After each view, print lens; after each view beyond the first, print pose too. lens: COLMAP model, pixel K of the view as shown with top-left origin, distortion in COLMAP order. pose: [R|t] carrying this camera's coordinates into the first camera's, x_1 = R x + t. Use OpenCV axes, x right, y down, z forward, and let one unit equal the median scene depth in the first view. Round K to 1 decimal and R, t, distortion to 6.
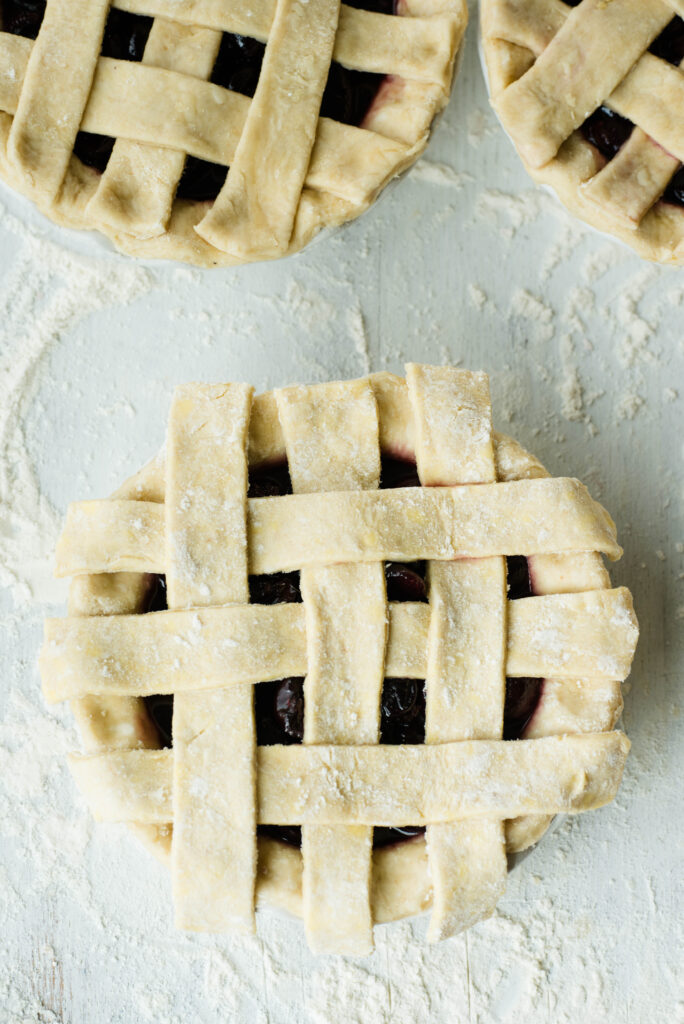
lens RADIAL K [[2872.1, 0, 313.5], [0, 2872.1, 514.9], [0, 0, 1]] dist [0.200418, 0.548308]
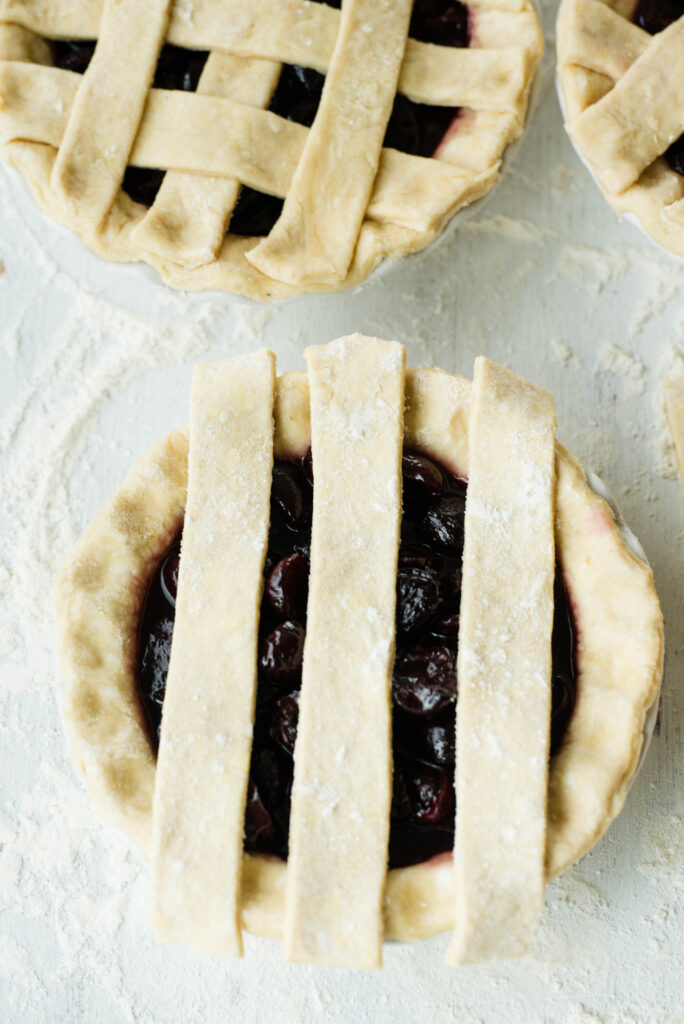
lens RADIAL K [[2872.1, 0, 313.5], [0, 2872.1, 514.9], [0, 0, 1]] dist [0.200418, 0.548308]
pose [[0.996257, -0.008296, -0.086043, 0.059206], [-0.008785, 0.980515, -0.196250, 0.163690], [0.085994, 0.196271, 0.976771, 0.106366]]
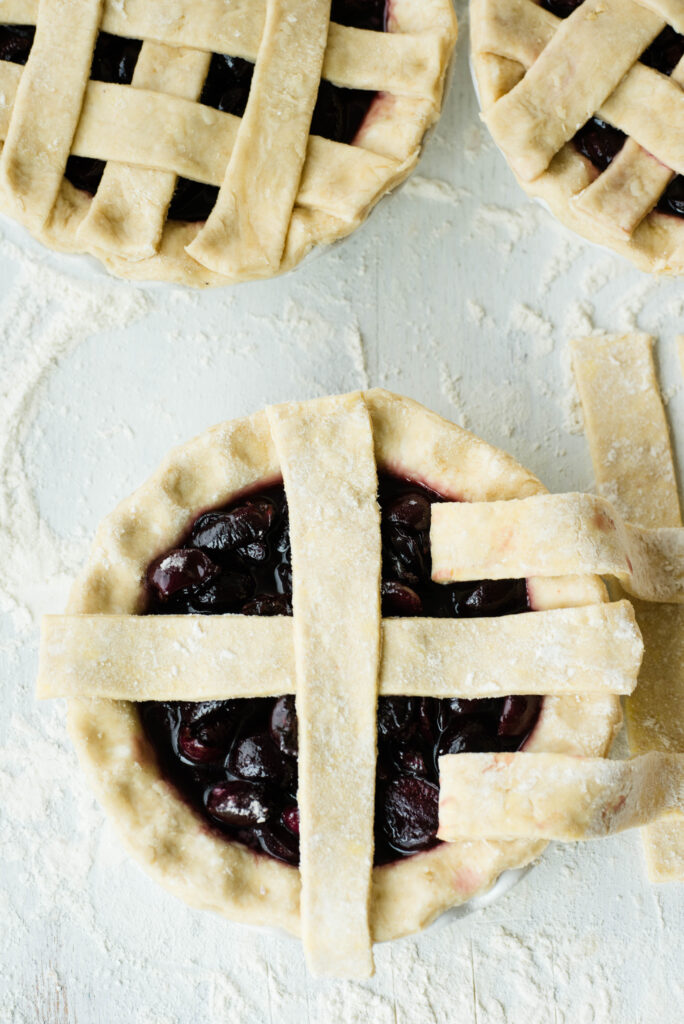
lens RADIAL K [[2872.1, 0, 313.5], [0, 2872.1, 514.9], [0, 0, 1]] dist [0.200418, 0.548308]
pose [[0.999115, -0.019043, -0.037494, 0.038375], [0.018546, 0.999736, -0.013545, 0.007054], [0.037742, 0.012838, 0.999205, 0.004124]]
